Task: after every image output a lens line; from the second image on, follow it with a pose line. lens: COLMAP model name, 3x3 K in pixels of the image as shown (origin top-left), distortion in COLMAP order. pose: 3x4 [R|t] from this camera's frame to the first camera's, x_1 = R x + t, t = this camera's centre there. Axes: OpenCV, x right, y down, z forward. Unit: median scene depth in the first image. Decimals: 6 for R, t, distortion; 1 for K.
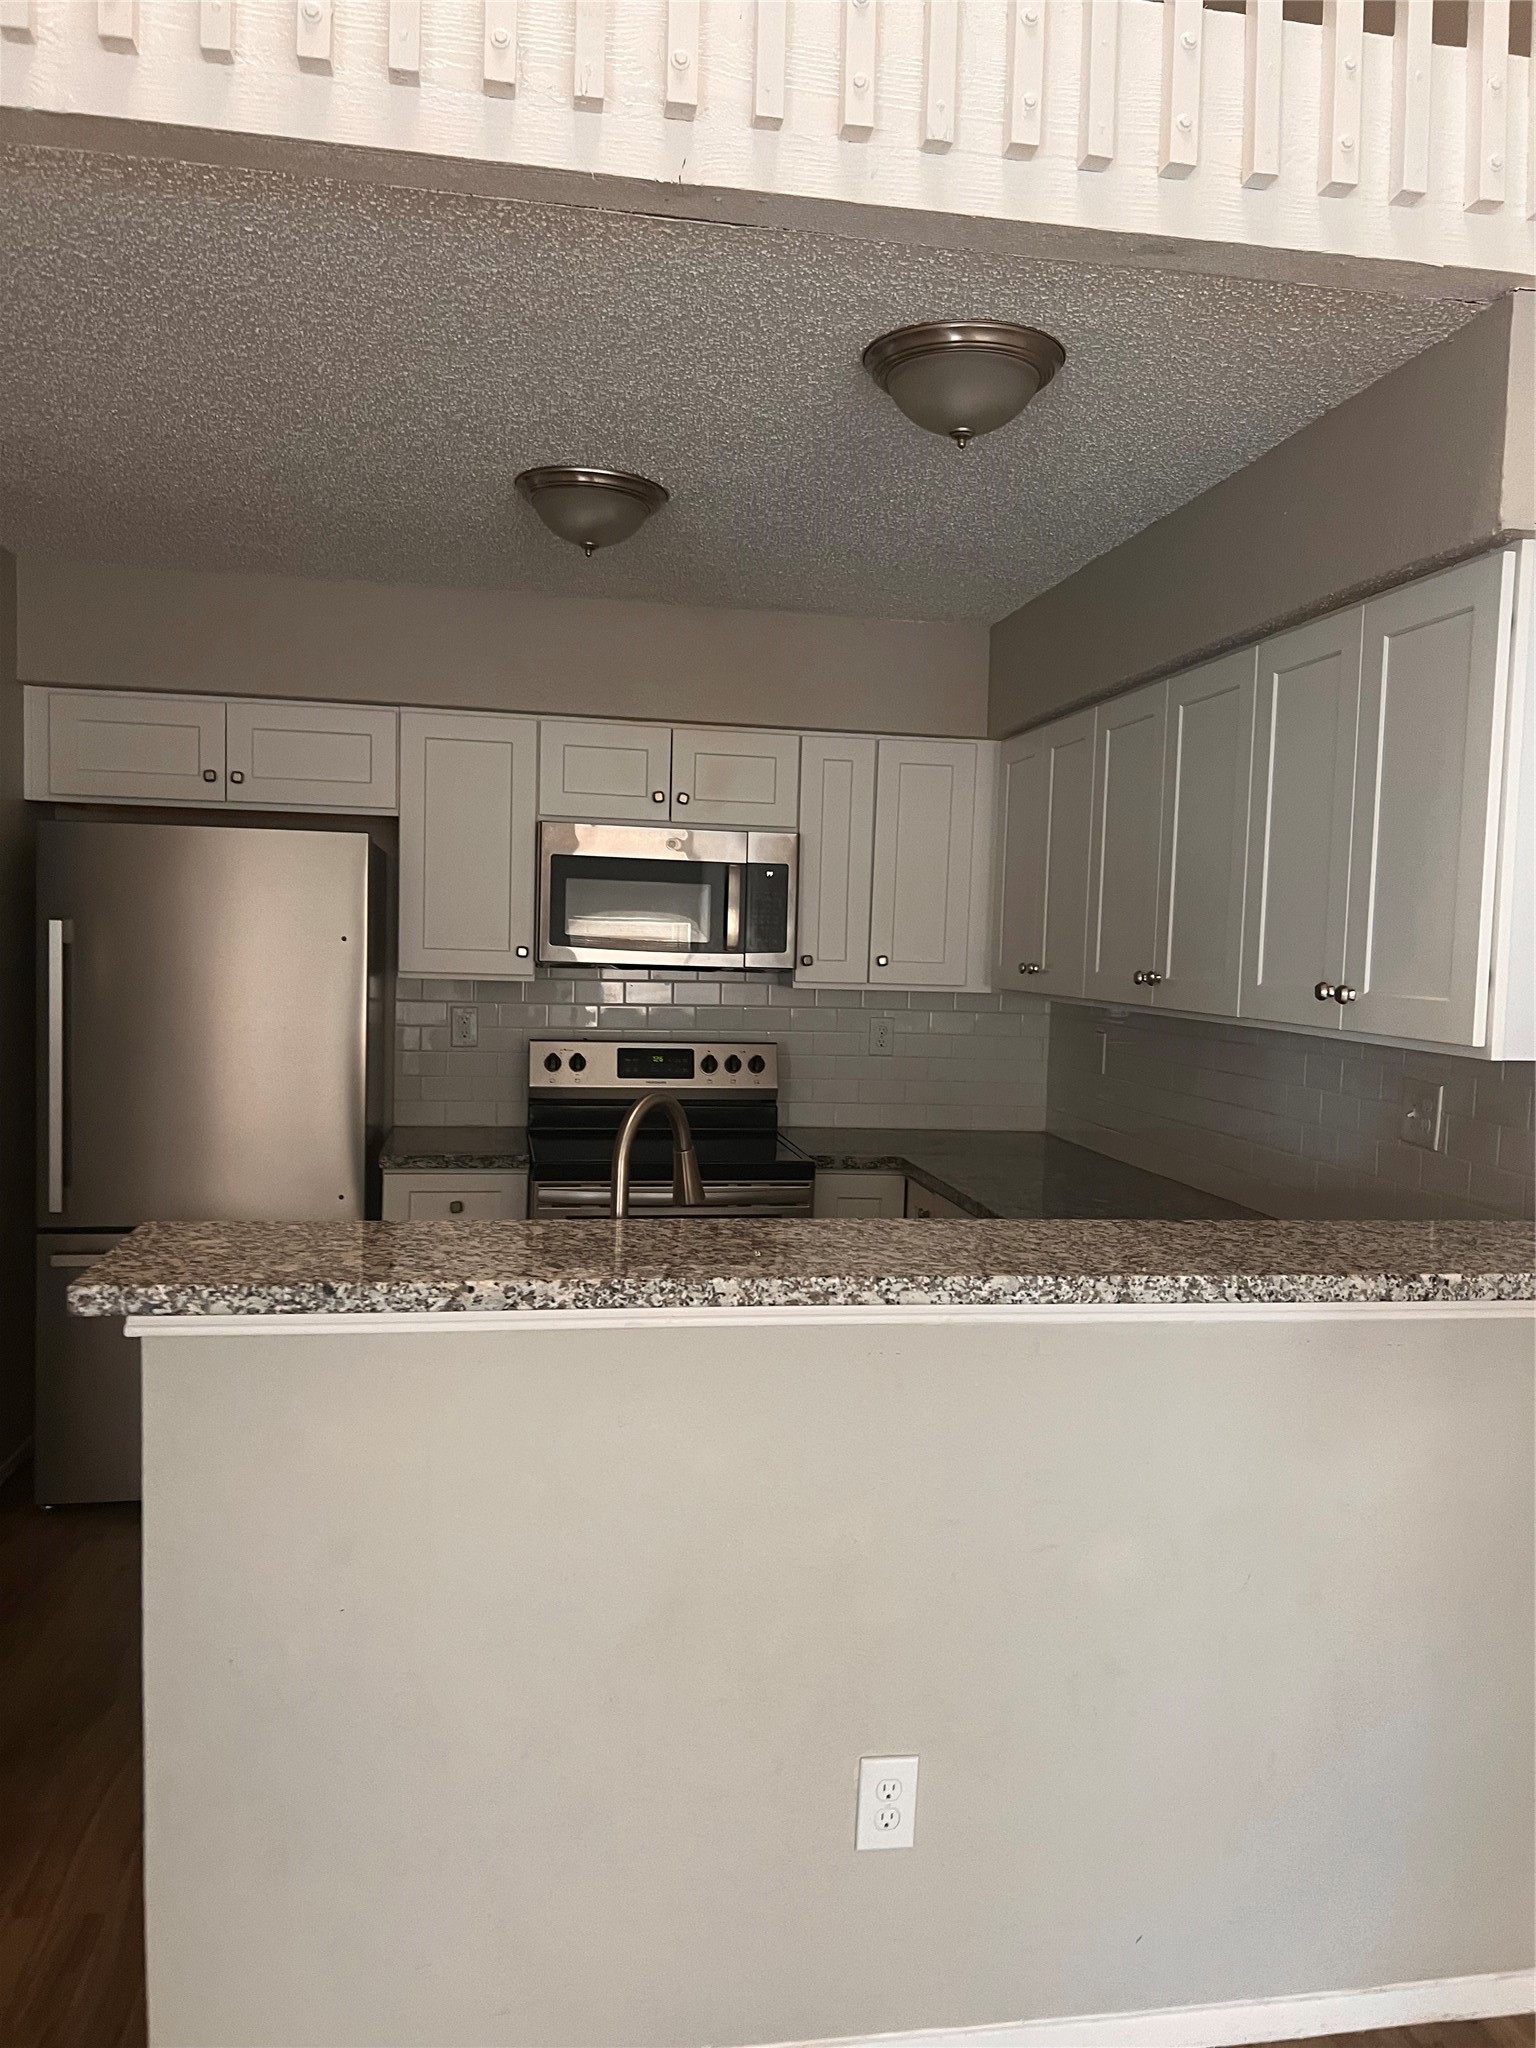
lens RADIAL K [[1564.7, 0, 780.2], [0, 1564.7, 1036.4], [0, 0, 1]] dist [0.048872, -0.053794]
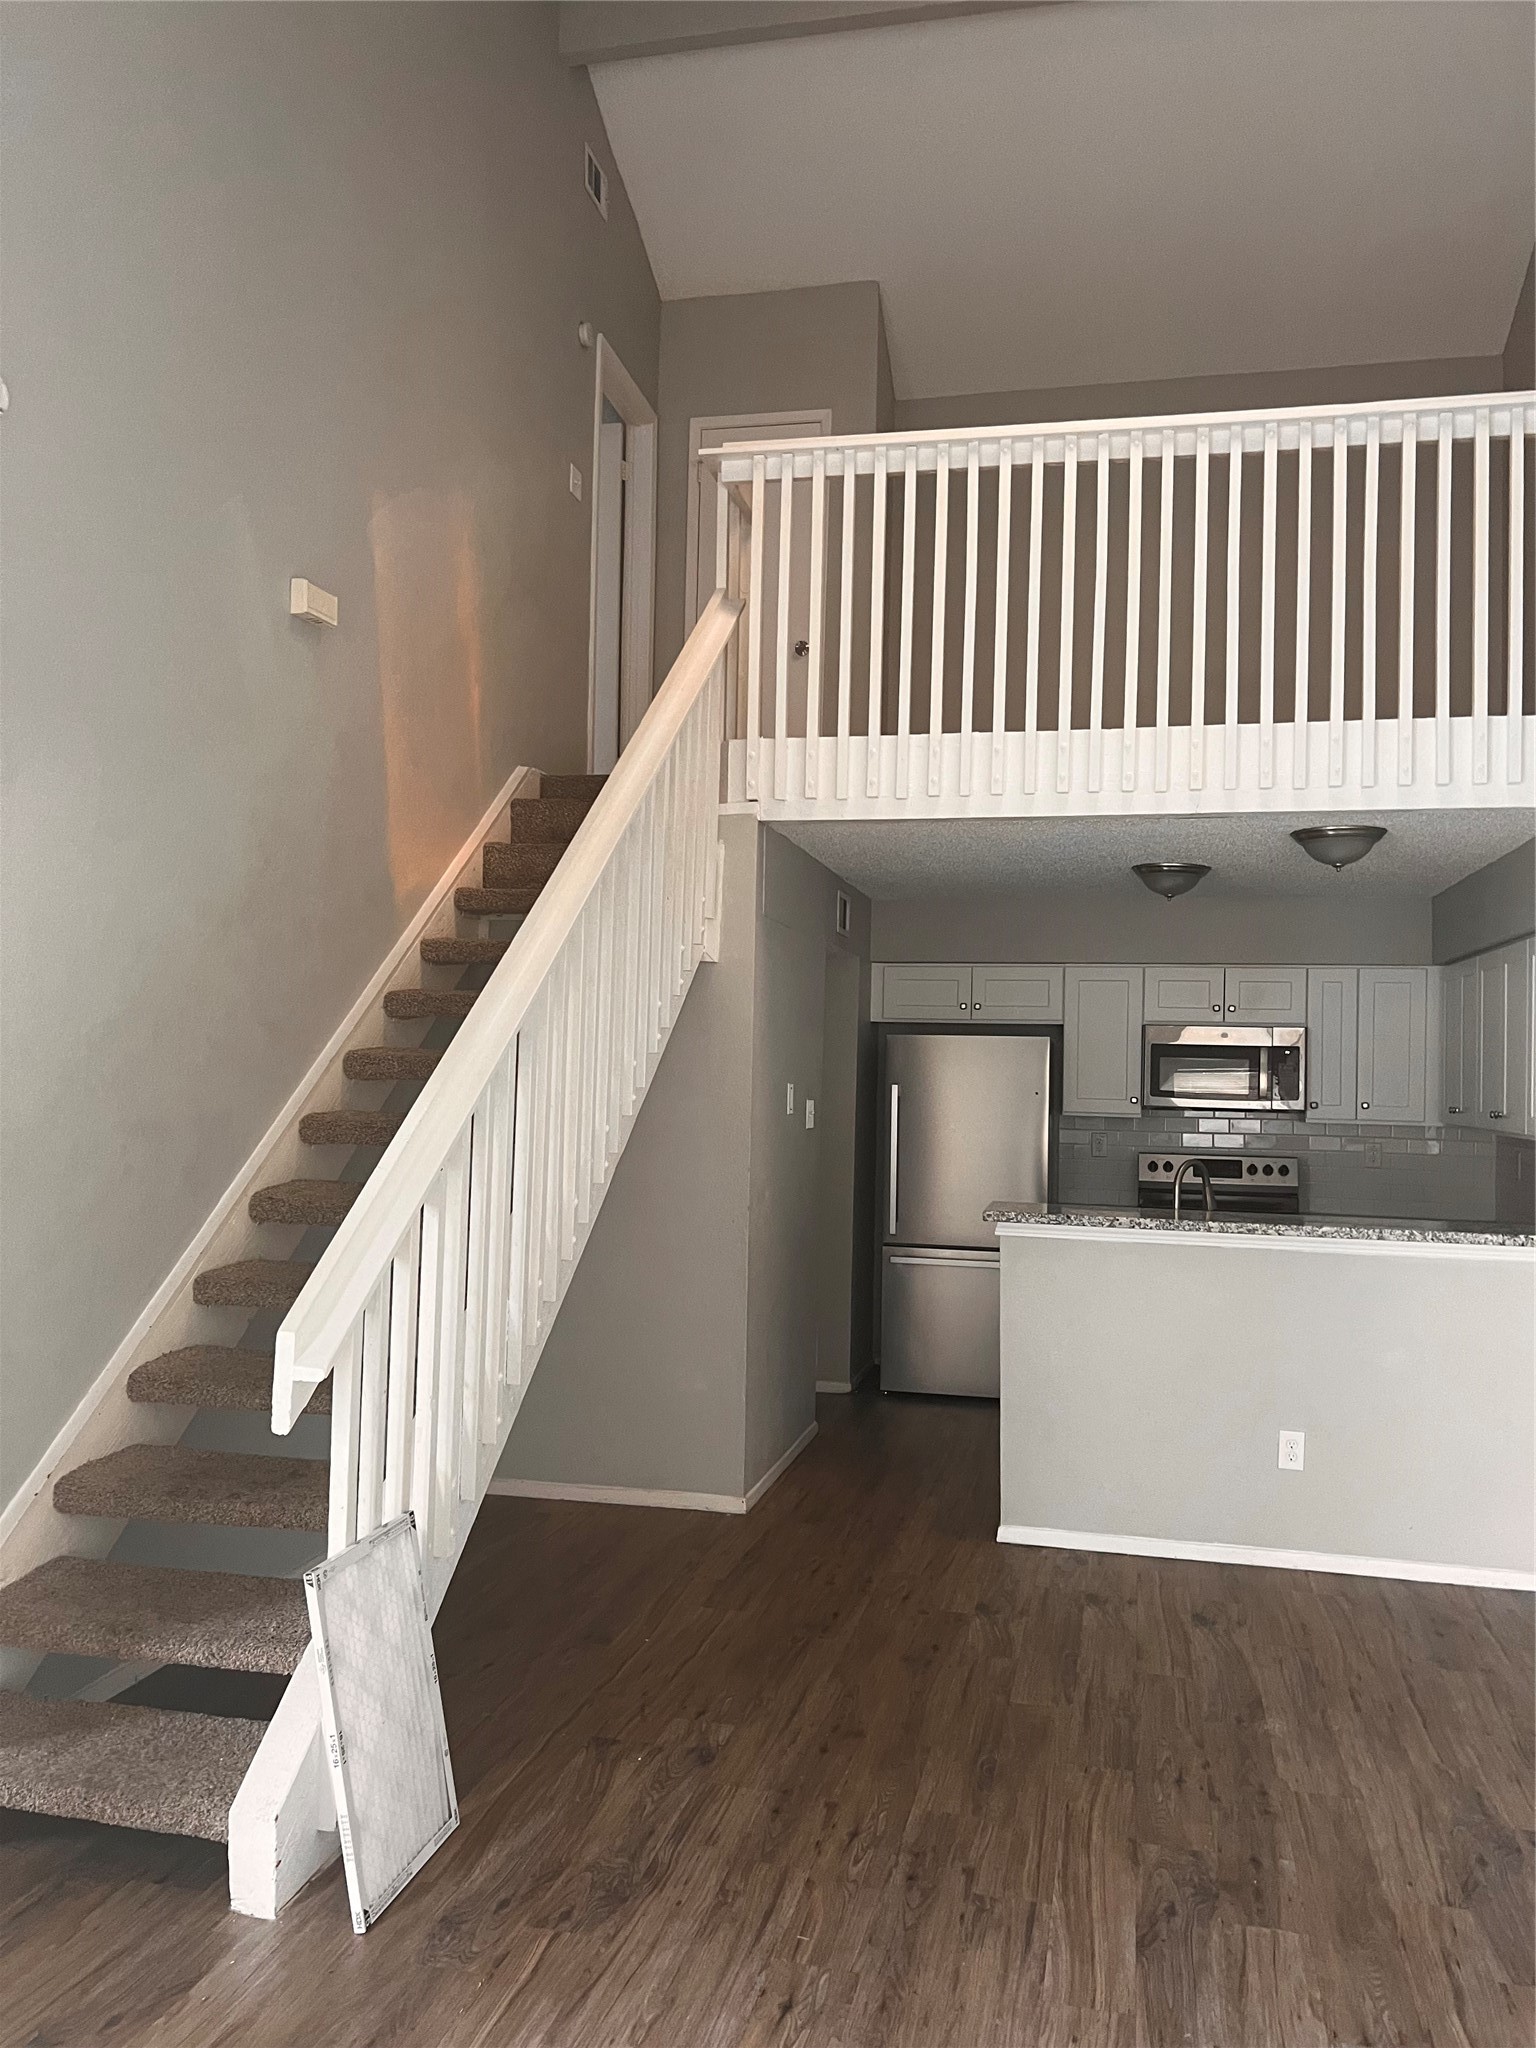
lens RADIAL K [[1564.7, 0, 770.4], [0, 1564.7, 1035.8], [0, 0, 1]] dist [0.048872, -0.053794]
pose [[0.925478, -0.017599, -0.378393, 0.116199], [-0.018227, 0.995694, -0.090889, 0.038643], [0.378363, 0.091012, 0.921172, -0.727758]]
